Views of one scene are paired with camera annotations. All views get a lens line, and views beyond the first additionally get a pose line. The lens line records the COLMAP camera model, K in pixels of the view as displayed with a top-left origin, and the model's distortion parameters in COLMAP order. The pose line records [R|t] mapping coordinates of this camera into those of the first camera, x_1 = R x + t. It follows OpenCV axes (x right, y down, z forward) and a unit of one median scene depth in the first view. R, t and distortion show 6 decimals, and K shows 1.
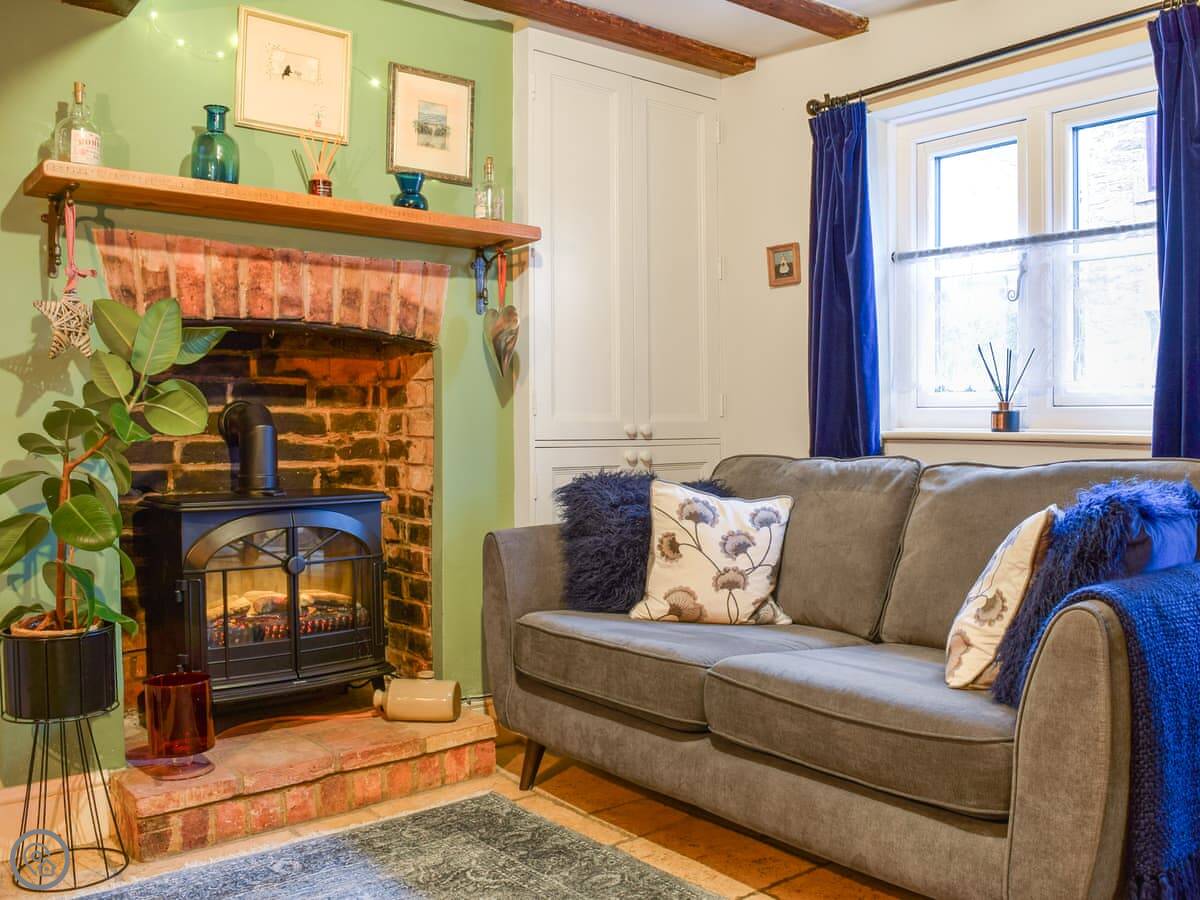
lens RADIAL K [[1088.5, 0, 595.6], [0, 1088.5, 456.1], [0, 0, 1]] dist [-0.076070, 0.000000]
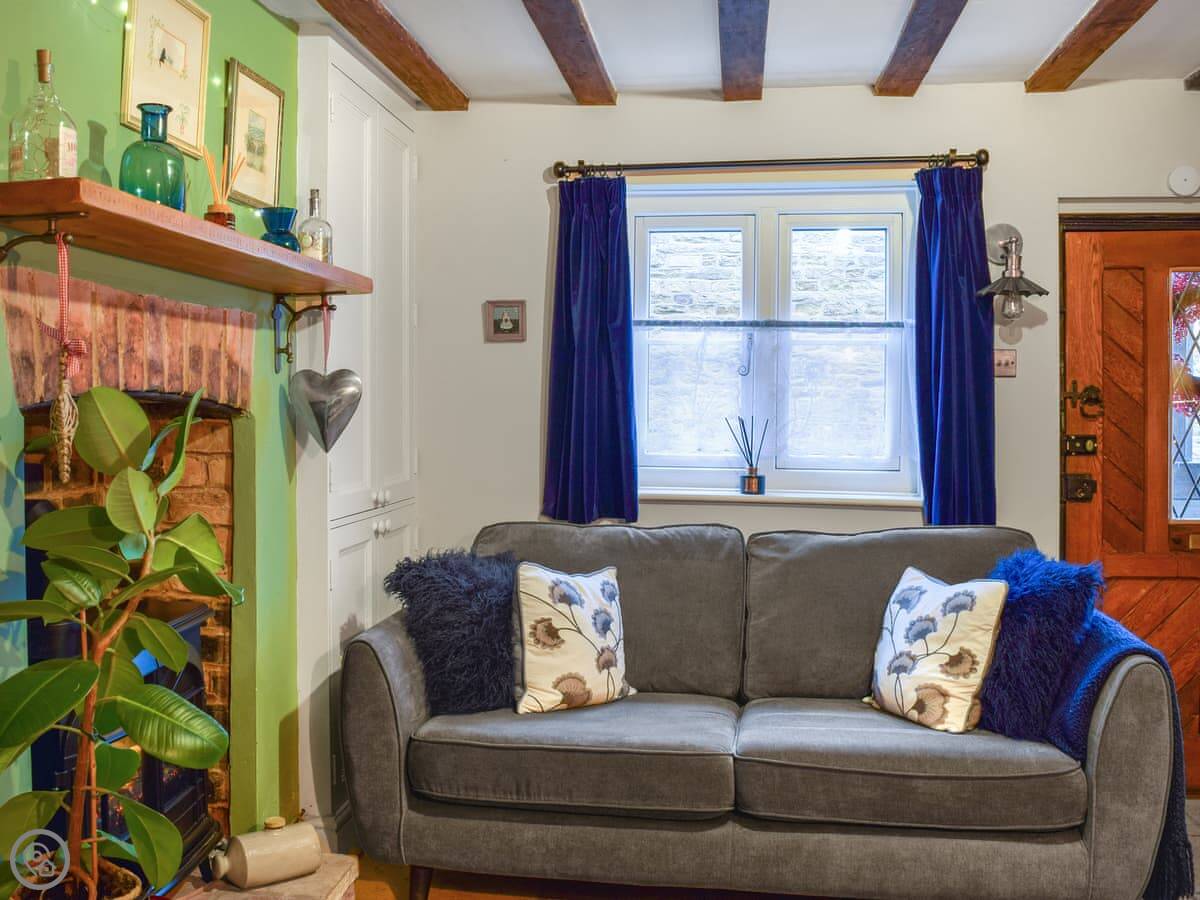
lens RADIAL K [[1183.4, 0, 593.7], [0, 1183.4, 438.6], [0, 0, 1]] dist [-0.073417, 0.000000]
pose [[0.736995, -0.014622, 0.675739, -0.605043], [0.014639, 0.999877, 0.005670, -0.093566], [-0.675739, 0.005714, 0.737119, 0.203629]]
